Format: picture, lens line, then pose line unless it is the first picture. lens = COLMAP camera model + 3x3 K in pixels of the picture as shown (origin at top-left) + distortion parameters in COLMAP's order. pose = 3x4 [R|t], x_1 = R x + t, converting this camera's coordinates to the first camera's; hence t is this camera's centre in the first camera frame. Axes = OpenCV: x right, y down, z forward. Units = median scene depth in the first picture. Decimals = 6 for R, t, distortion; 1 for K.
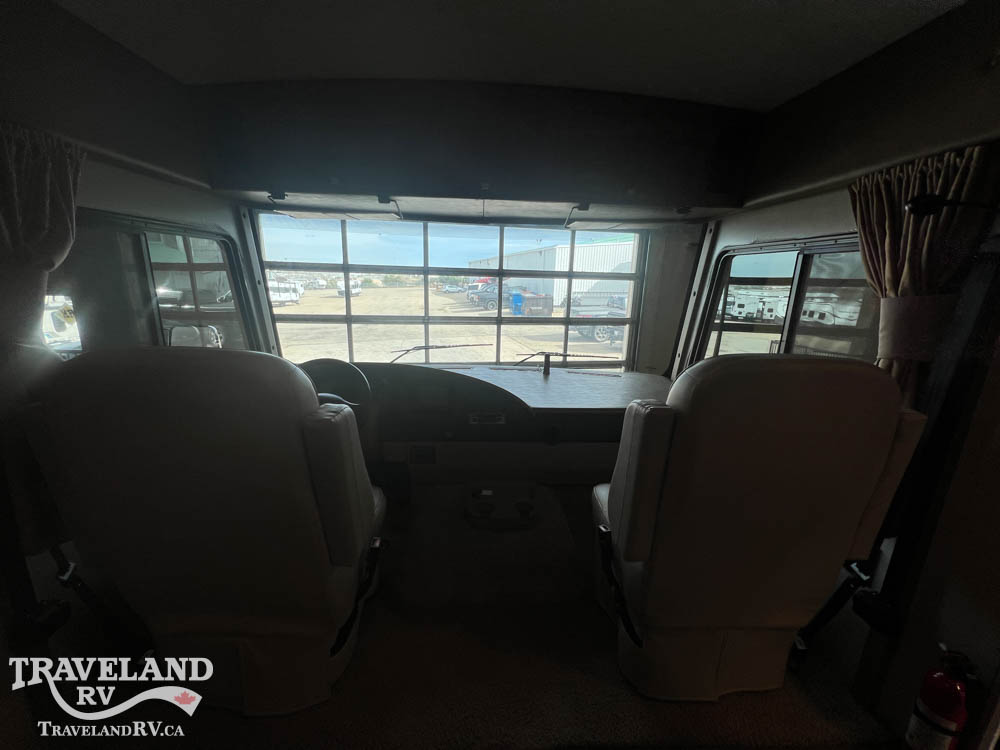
lens RADIAL K [[403.0, 0, 500.0], [0, 403.0, 375.0], [0, 0, 1]] dist [0.001258, 0.000280]
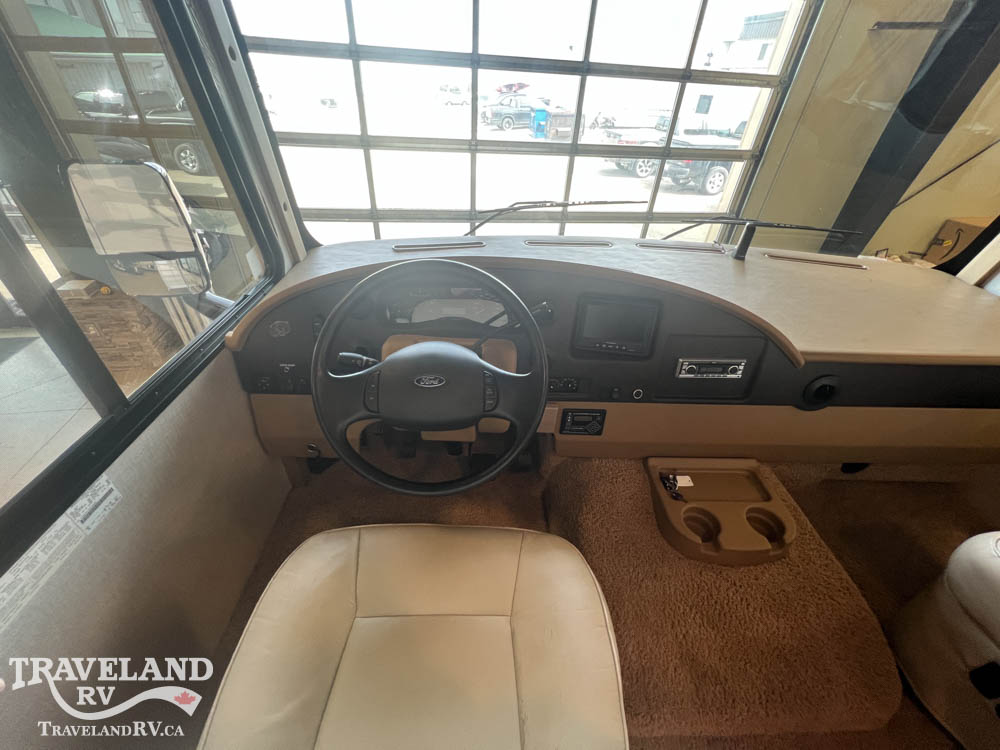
lens RADIAL K [[394.5, 0, 500.0], [0, 394.5, 375.0], [0, 0, 1]] dist [-0.008694, -0.000034]
pose [[0.999716, 0.021897, 0.009406, -0.138309], [-0.023831, 0.921774, 0.386995, -0.035508], [-0.000196, -0.387109, 0.922034, 0.217100]]
